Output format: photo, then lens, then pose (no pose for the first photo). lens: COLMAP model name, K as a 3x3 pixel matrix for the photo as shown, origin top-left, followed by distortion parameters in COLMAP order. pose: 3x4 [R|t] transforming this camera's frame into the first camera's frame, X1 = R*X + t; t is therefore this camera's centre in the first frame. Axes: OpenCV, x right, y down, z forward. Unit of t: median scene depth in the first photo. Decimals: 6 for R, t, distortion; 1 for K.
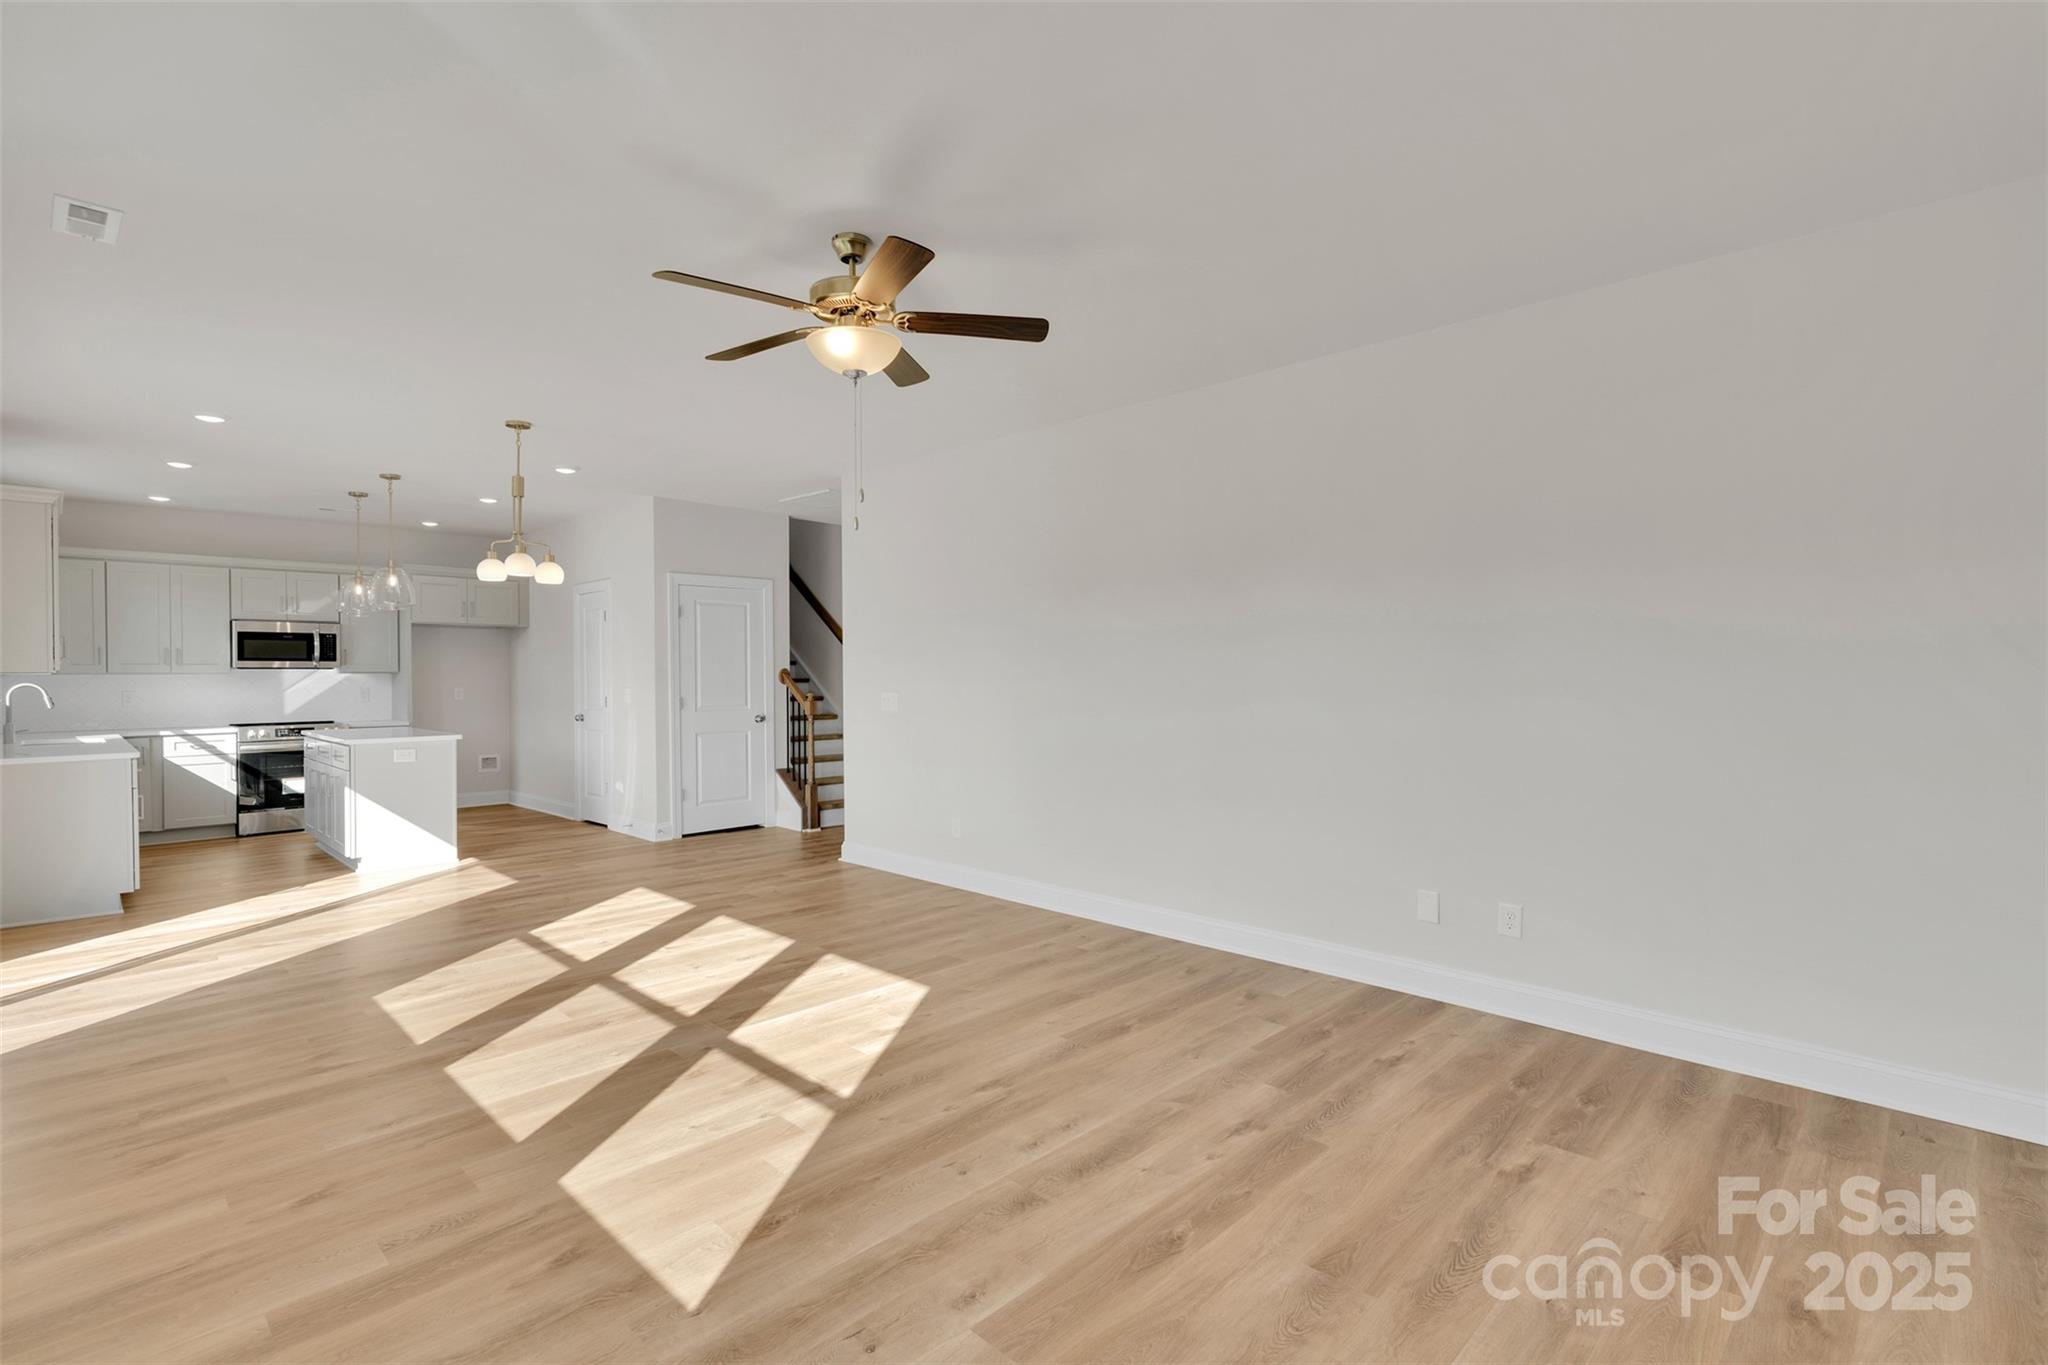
lens RADIAL K [[961.0, 0, 1025.9], [0, 961.0, 679.6], [0, 0, 1]] dist [0.008622, 0.000076]
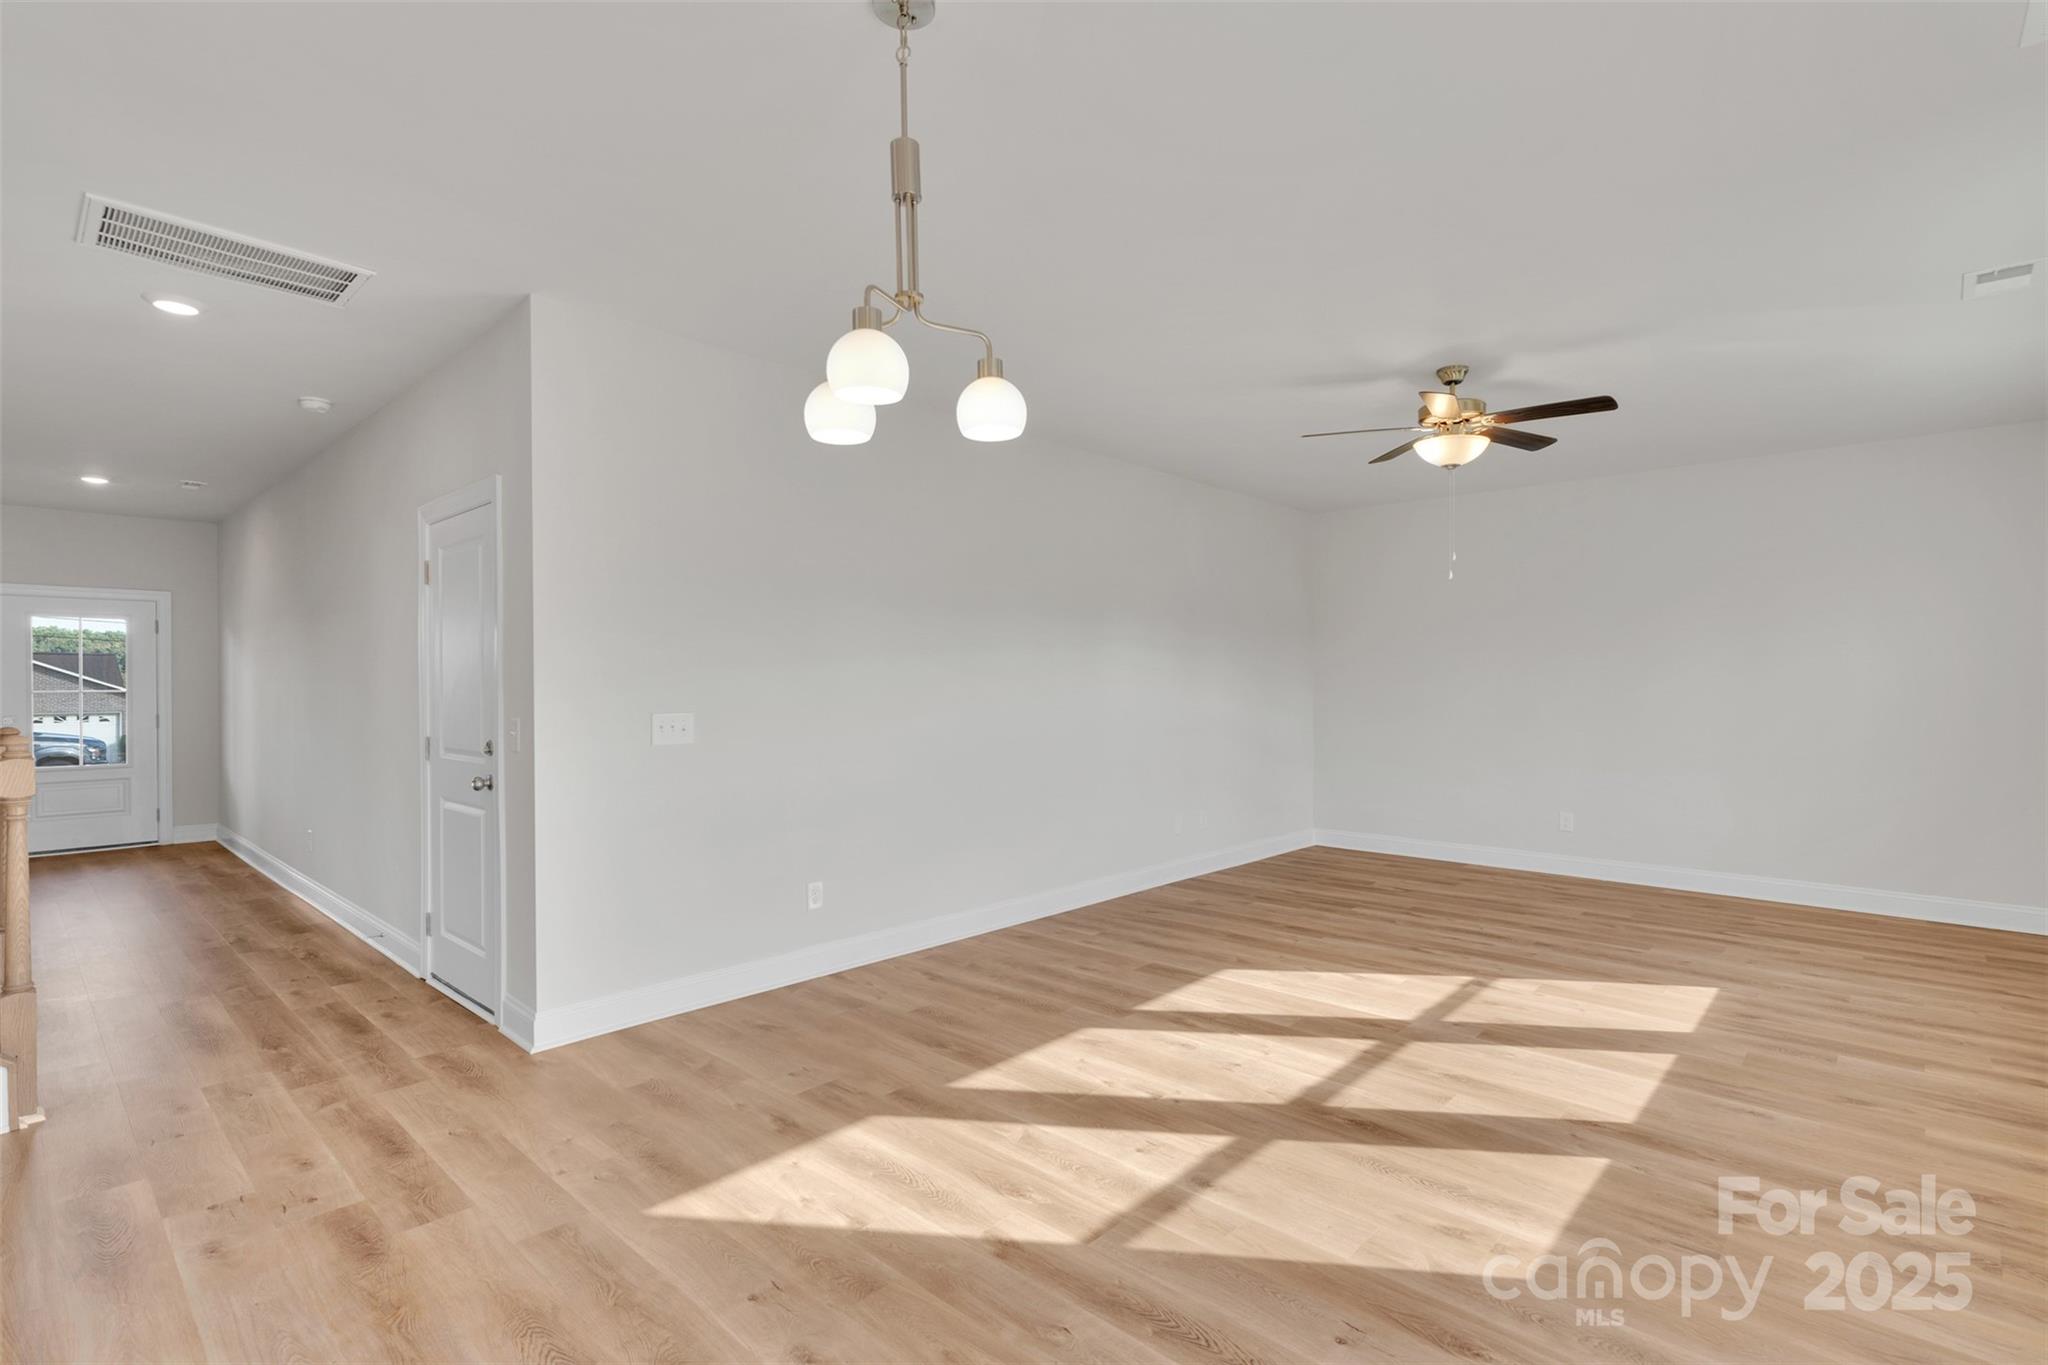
lens RADIAL K [[961.0, 0, 1025.1], [0, 961.0, 680.3], [0, 0, 1]] dist [0.008622, 0.000076]
pose [[-0.017619, 0.002139, 0.999842, -0.736512], [0.006205, 0.999979, -0.002030, -0.005063], [-0.999826, 0.006168, -0.017632, 0.782209]]
